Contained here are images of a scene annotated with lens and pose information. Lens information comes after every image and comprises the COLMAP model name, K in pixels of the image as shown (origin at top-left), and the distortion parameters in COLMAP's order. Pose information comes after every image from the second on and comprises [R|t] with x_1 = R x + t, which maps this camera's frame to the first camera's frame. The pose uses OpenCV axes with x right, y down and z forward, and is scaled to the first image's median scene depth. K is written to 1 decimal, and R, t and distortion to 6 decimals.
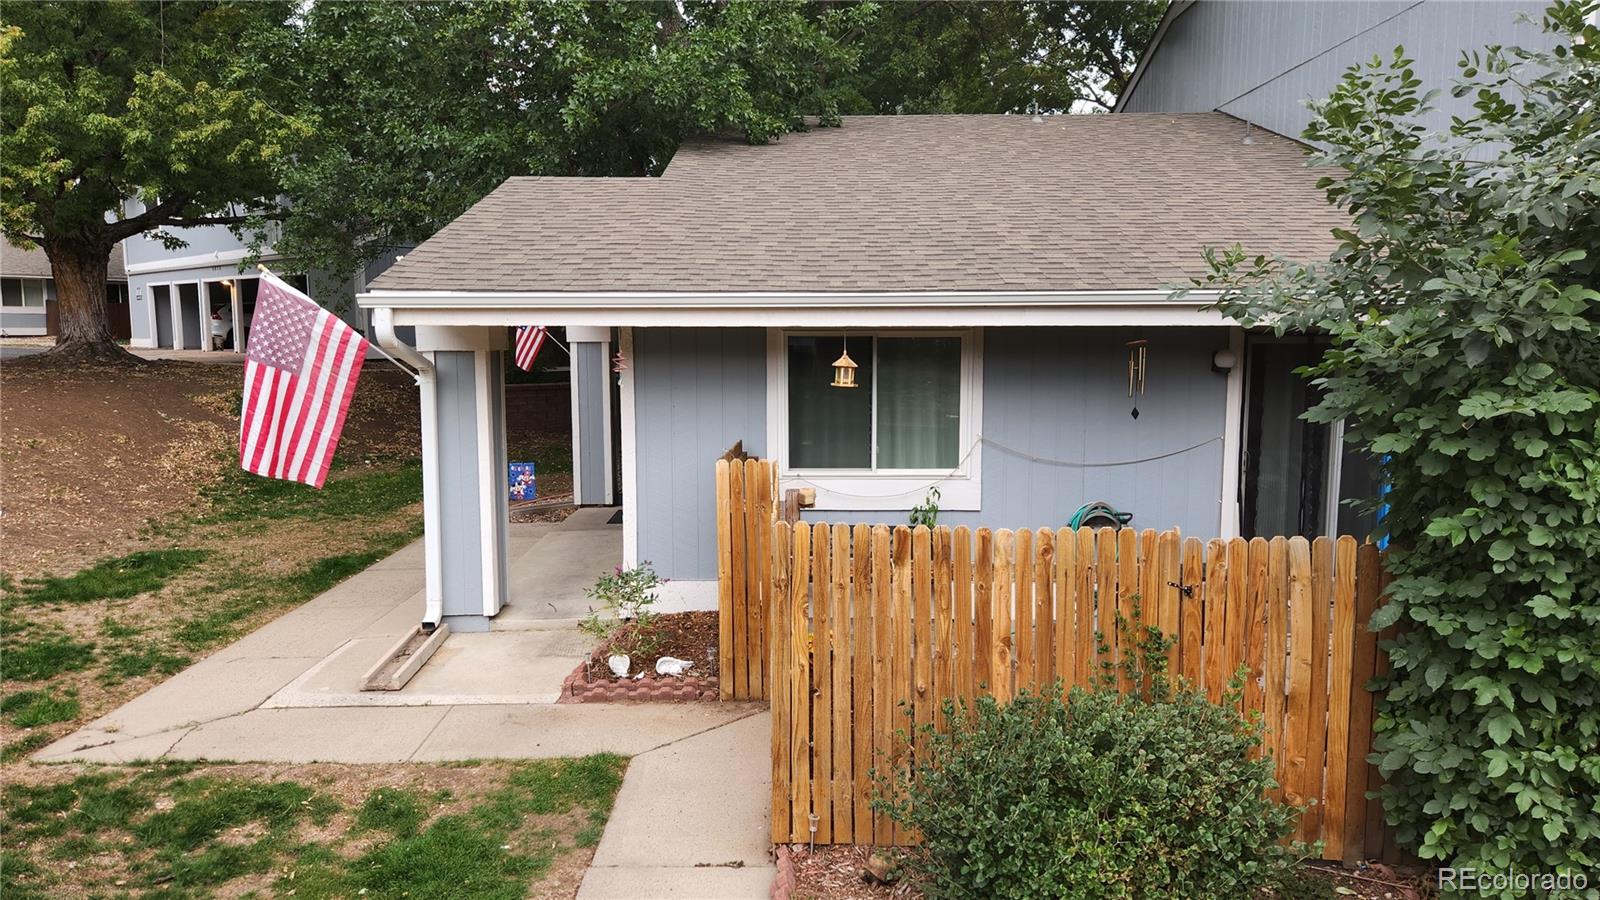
lens RADIAL K [[1056.9, 0, 805.7], [0, 1056.9, 436.4], [0, 0, 1]] dist [0.026376, -0.022924]
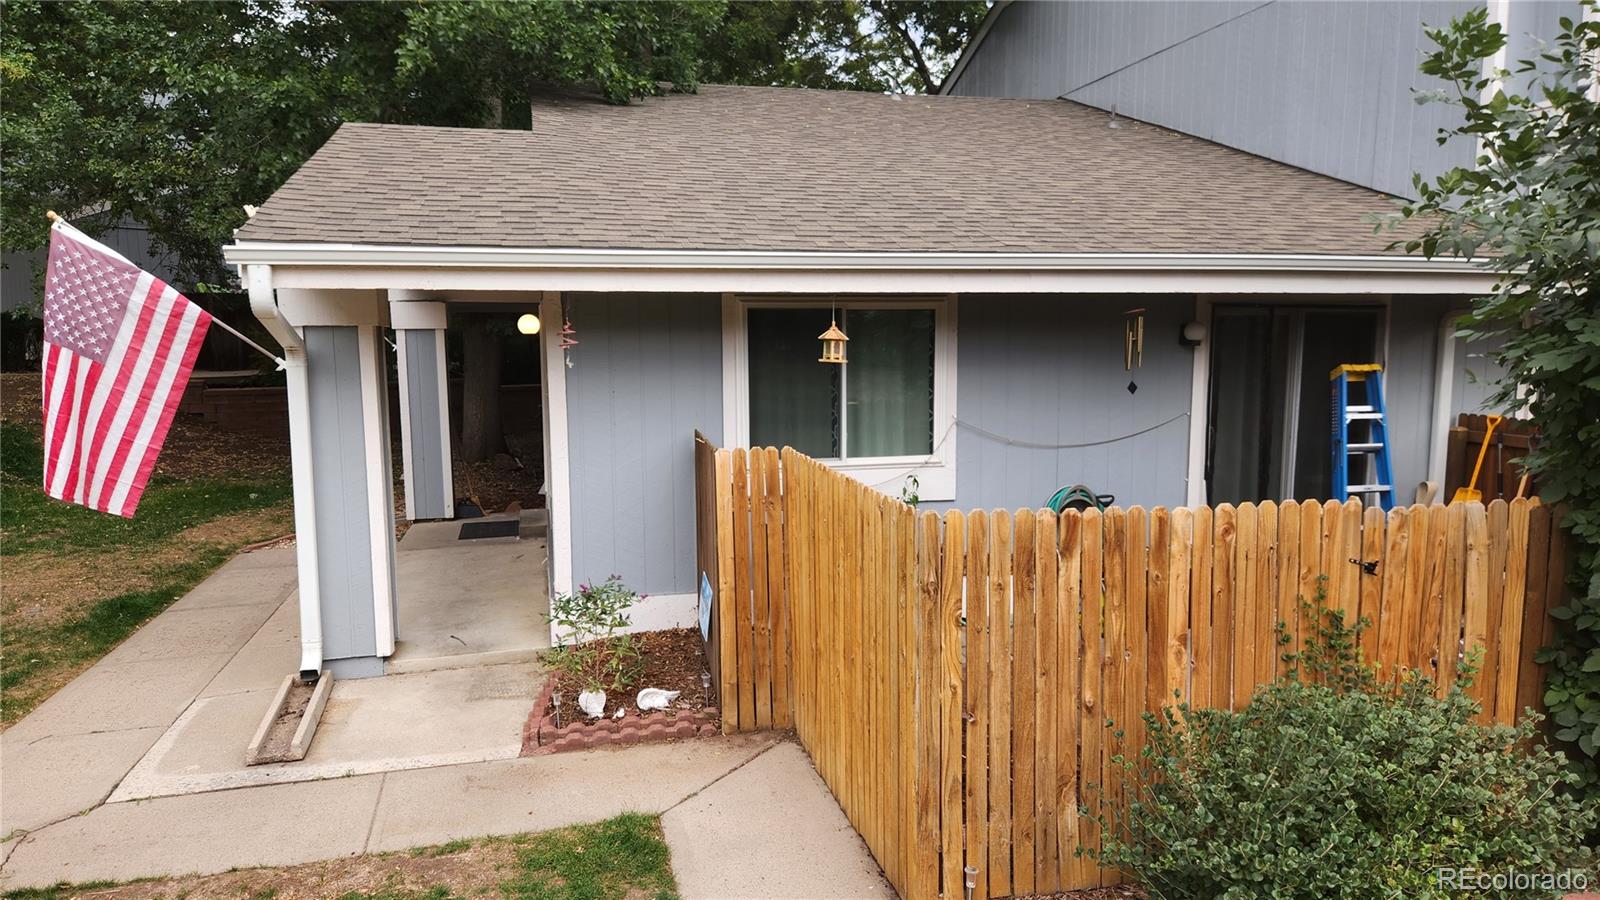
lens RADIAL K [[1056.9, 0, 791.2], [0, 1056.9, 464.1], [0, 0, 1]] dist [0.026376, -0.022924]
pose [[0.972045, -0.034063, 0.232311, -0.204001], [0.029597, 0.999304, 0.022685, 0.015825], [-0.232922, -0.015175, 0.972377, 0.160850]]
